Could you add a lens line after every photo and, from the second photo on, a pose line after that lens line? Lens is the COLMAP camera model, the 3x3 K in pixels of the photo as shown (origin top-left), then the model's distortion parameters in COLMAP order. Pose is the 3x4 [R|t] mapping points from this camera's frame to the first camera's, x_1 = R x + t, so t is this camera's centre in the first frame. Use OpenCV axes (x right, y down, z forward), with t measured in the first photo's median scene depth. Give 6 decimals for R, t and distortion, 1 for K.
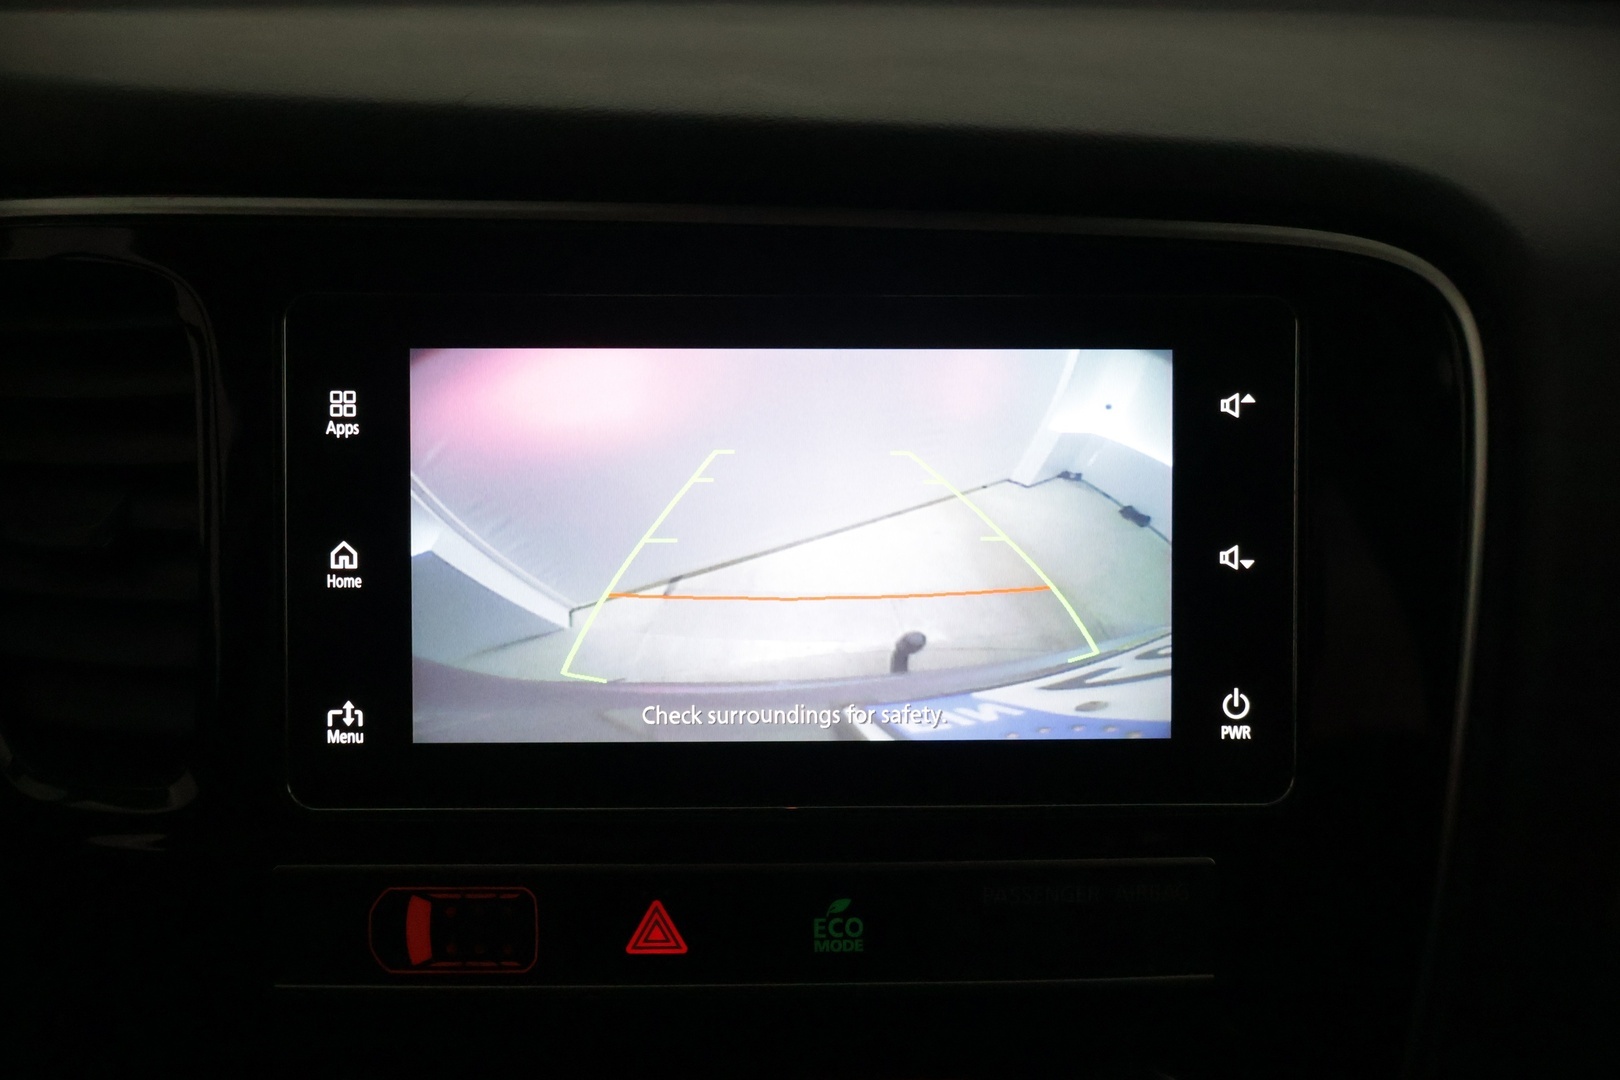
lens RADIAL K [[1360.4, 0, 810.0], [0, 1360.4, 545.5], [0, 0, 1]] dist [-0.008468, 0.000446]
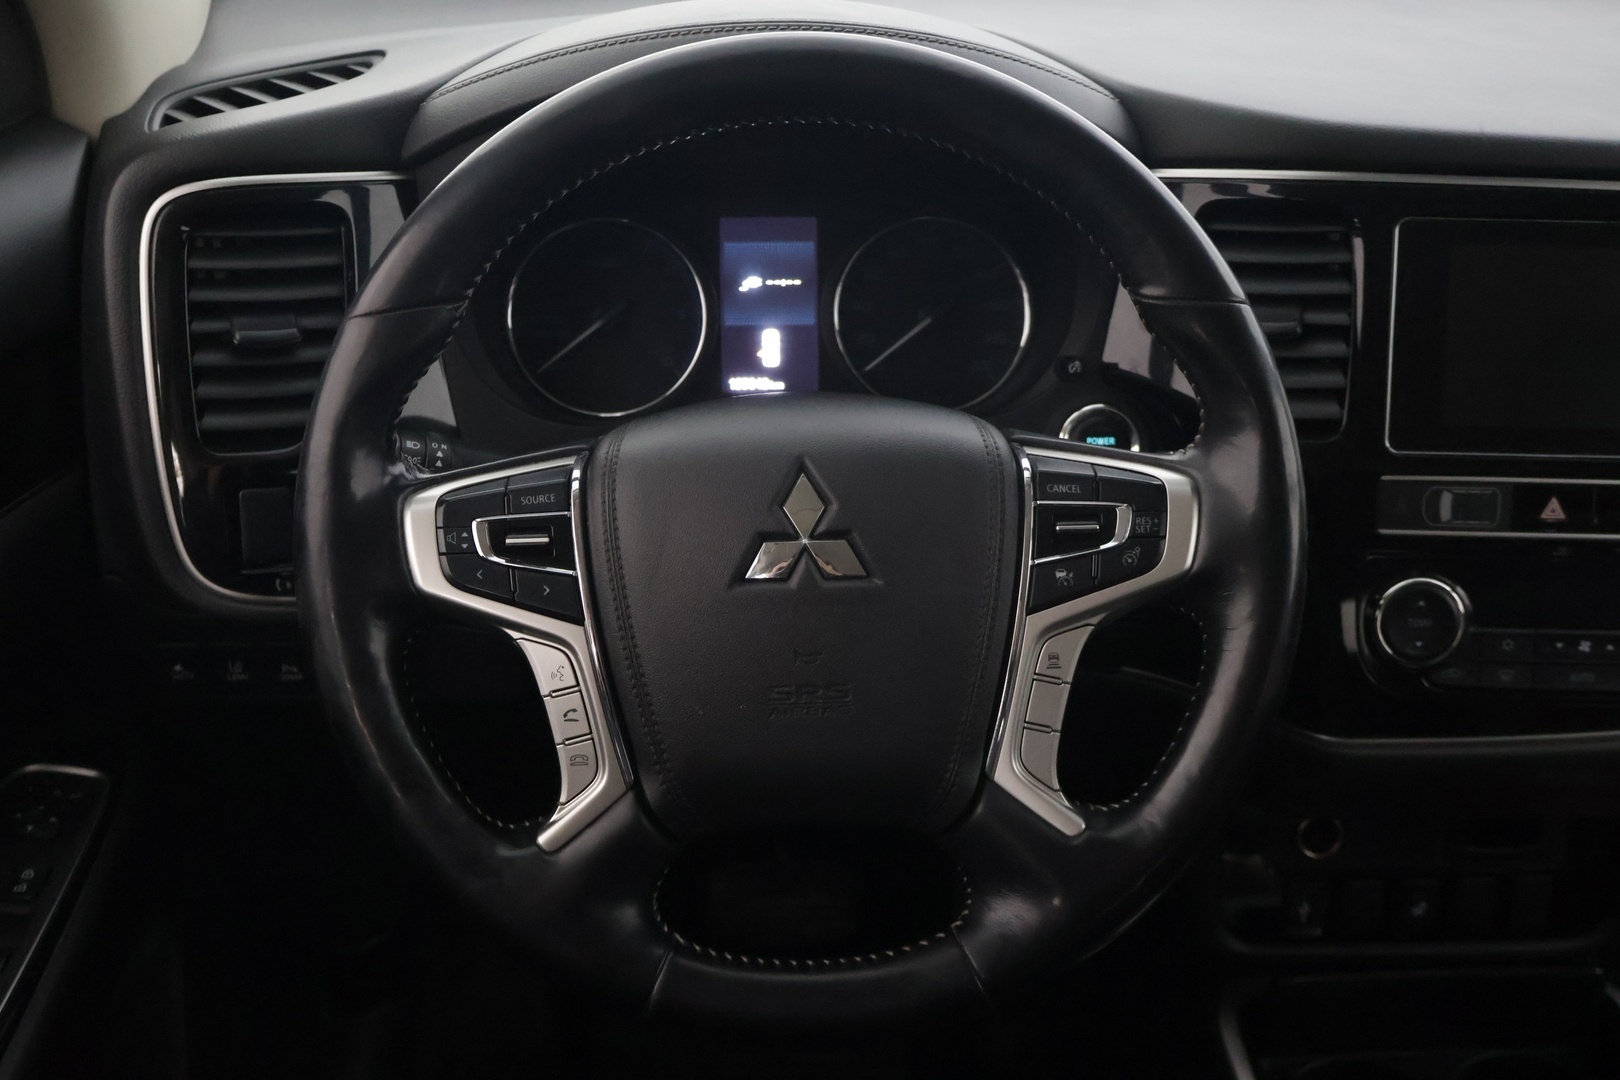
lens RADIAL K [[1725.3, 0, 803.2], [0, 1725.3, 544.9], [0, 0, 1]] dist [-0.007859, 0.000000]
pose [[0.999262, 0.023035, -0.030725, -1.255028], [-0.022438, 0.999555, 0.019647, 0.314781], [0.031163, -0.018944, 0.999335, -1.861868]]
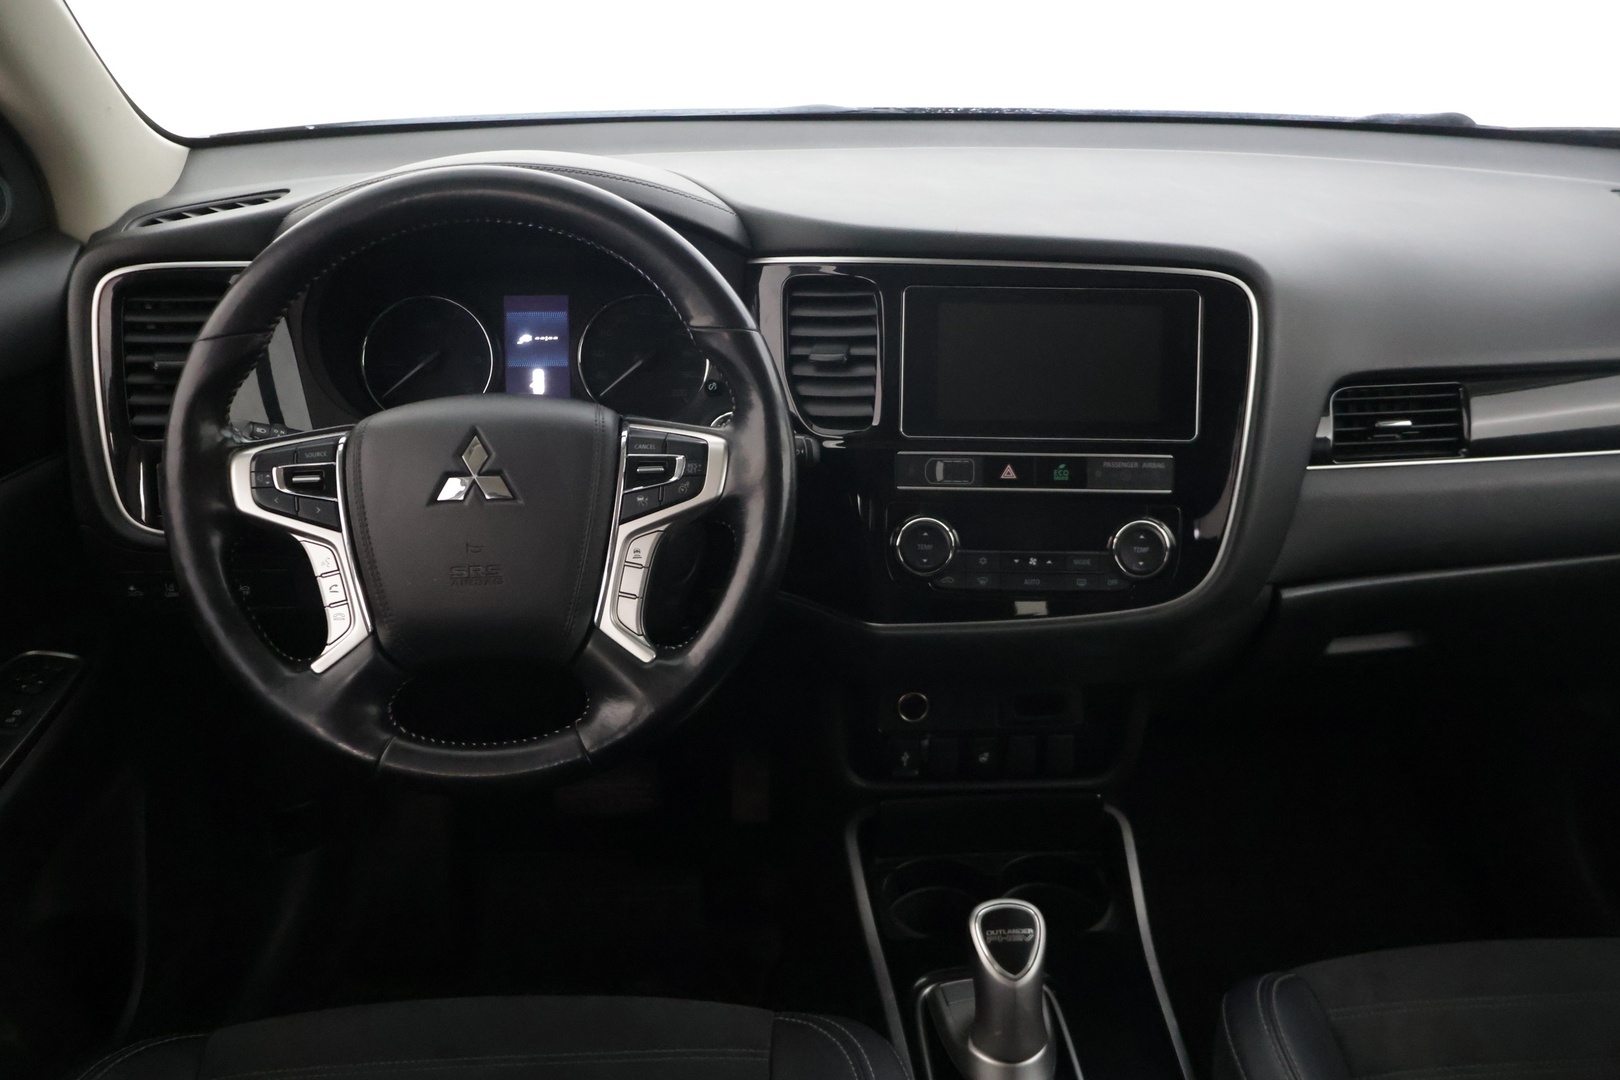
lens RADIAL K [[1360.4, 0, 800.7], [0, 1360.4, 539.6], [0, 0, 1]] dist [-0.008468, 0.000446]
pose [[0.999441, 0.015814, -0.029446, -0.537143], [-0.016540, 0.999561, -0.024589, 0.548737], [0.029045, 0.025063, 0.999264, -2.460963]]
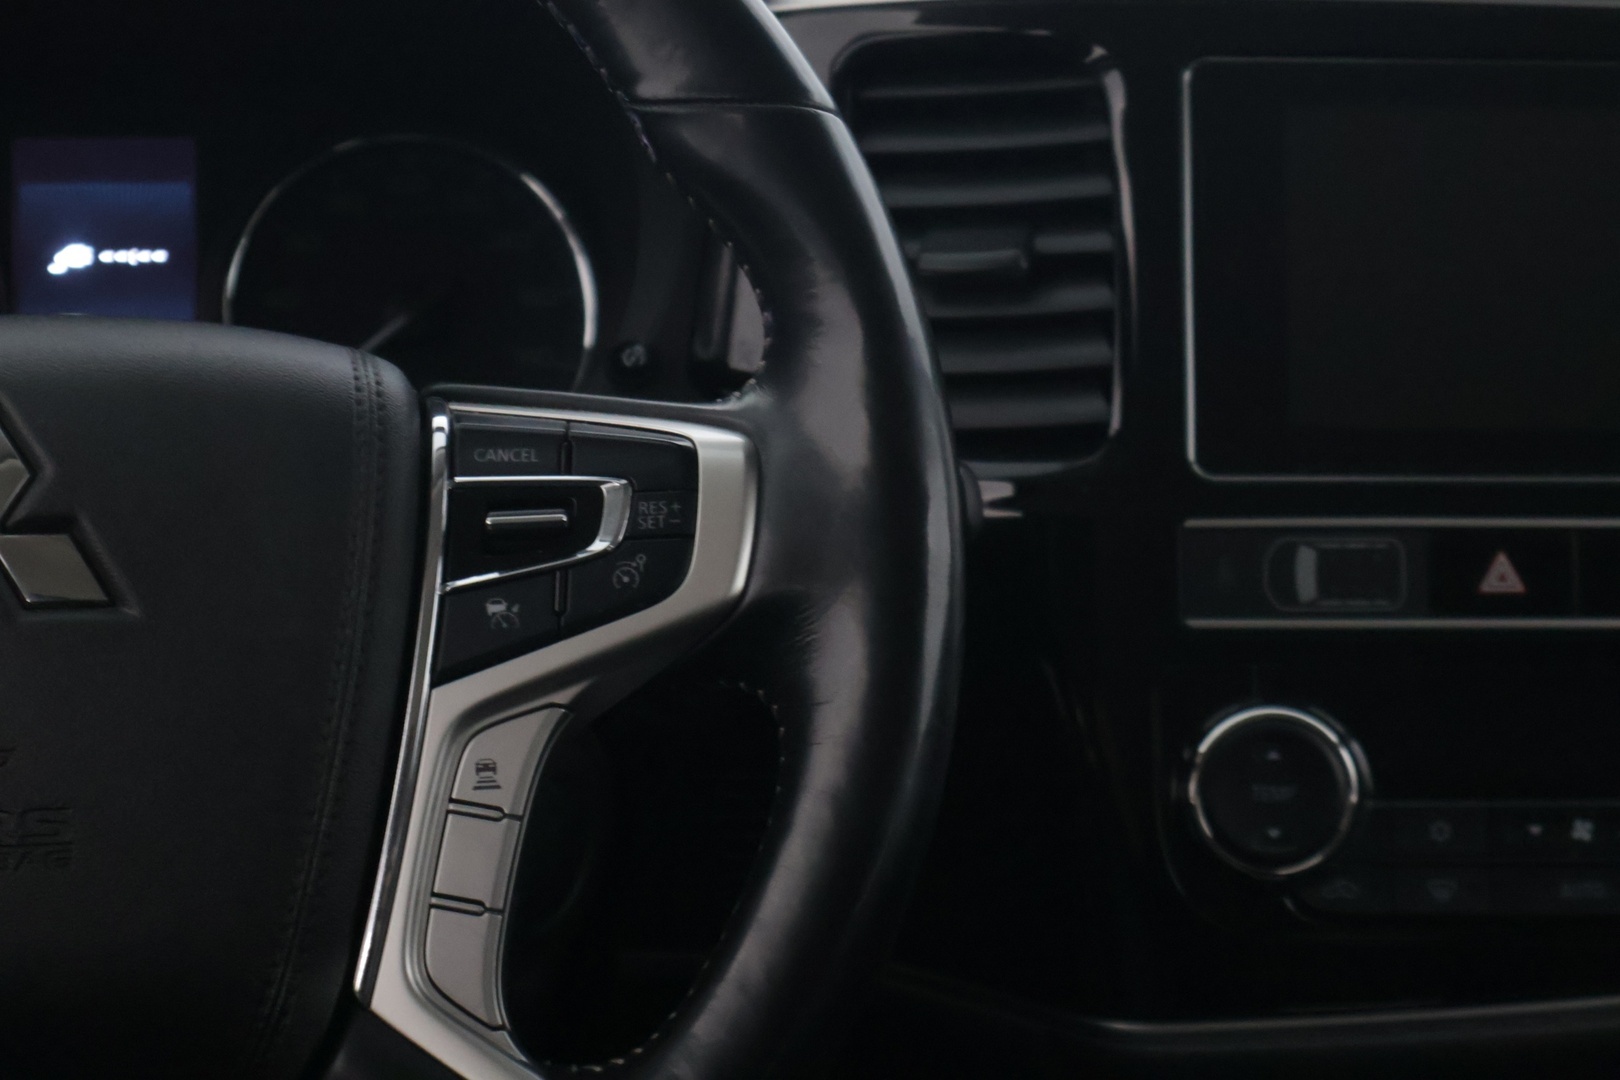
lens RADIAL K [[3245.3, 0, 803.6], [0, 3245.3, 541.2], [0, 0, 1]] dist [0.032666, 0.000000]
pose [[0.999107, 0.002191, 0.042196, -0.854153], [0.005076, 0.985197, -0.171351, 0.745373], [-0.041947, 0.171412, 0.984306, -1.814234]]
